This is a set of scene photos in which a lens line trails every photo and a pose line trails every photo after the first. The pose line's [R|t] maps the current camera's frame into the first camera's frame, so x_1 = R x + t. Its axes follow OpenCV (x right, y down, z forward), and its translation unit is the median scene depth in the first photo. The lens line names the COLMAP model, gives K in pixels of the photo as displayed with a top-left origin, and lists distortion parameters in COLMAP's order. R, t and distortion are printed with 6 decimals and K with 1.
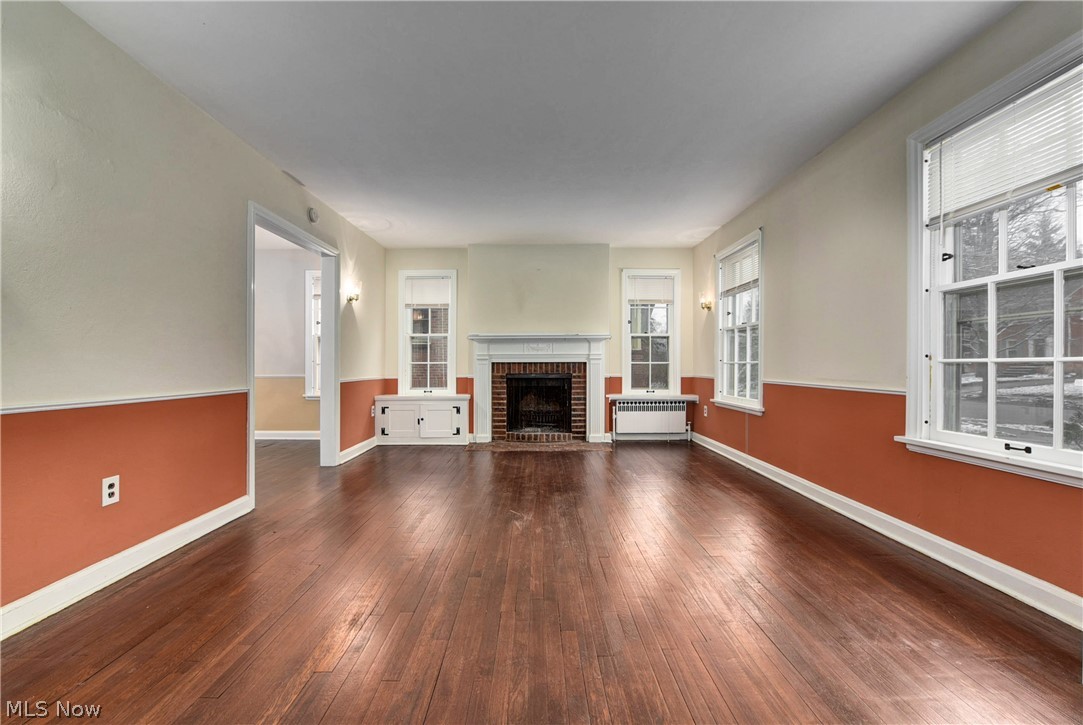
lens RADIAL K [[439.7, 0, 541.5], [0, 439.7, 362.5], [0, 0, 1]] dist [-0.013933, 0.000100]
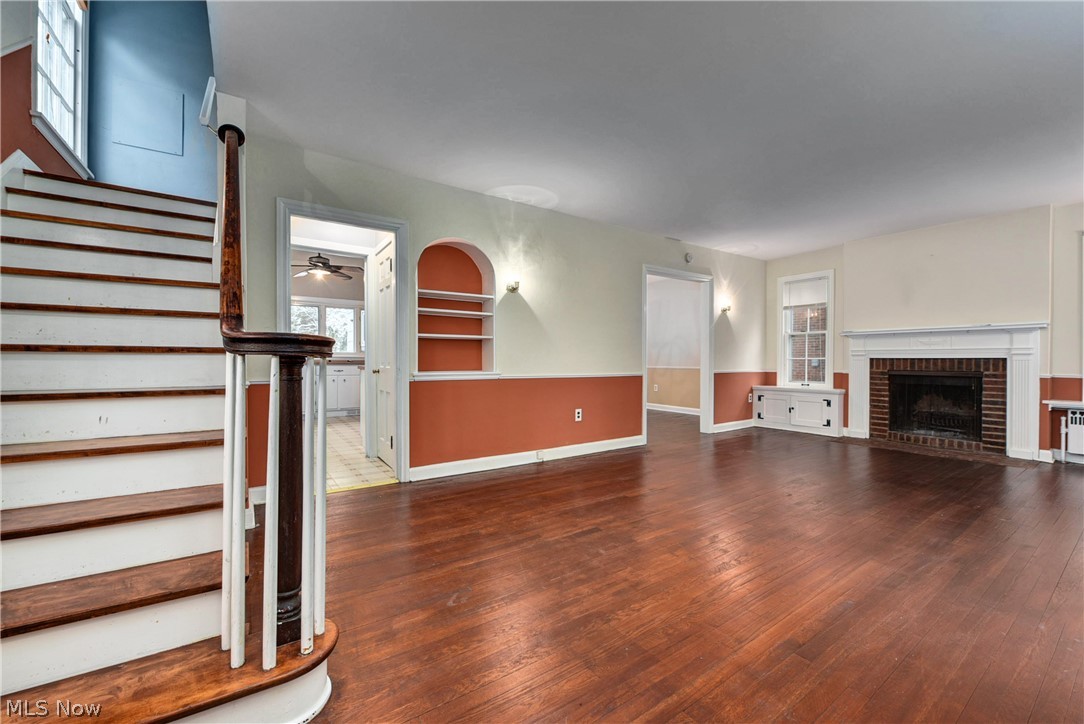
lens RADIAL K [[440.1, 0, 542.0], [0, 440.1, 362.0], [0, 0, 1]] dist [-0.013933, 0.000100]
pose [[0.568128, 0.009265, -0.822888, 0.273448], [0.001149, 0.999927, 0.012051, -0.004349], [0.822940, -0.007792, 0.568075, -0.161440]]
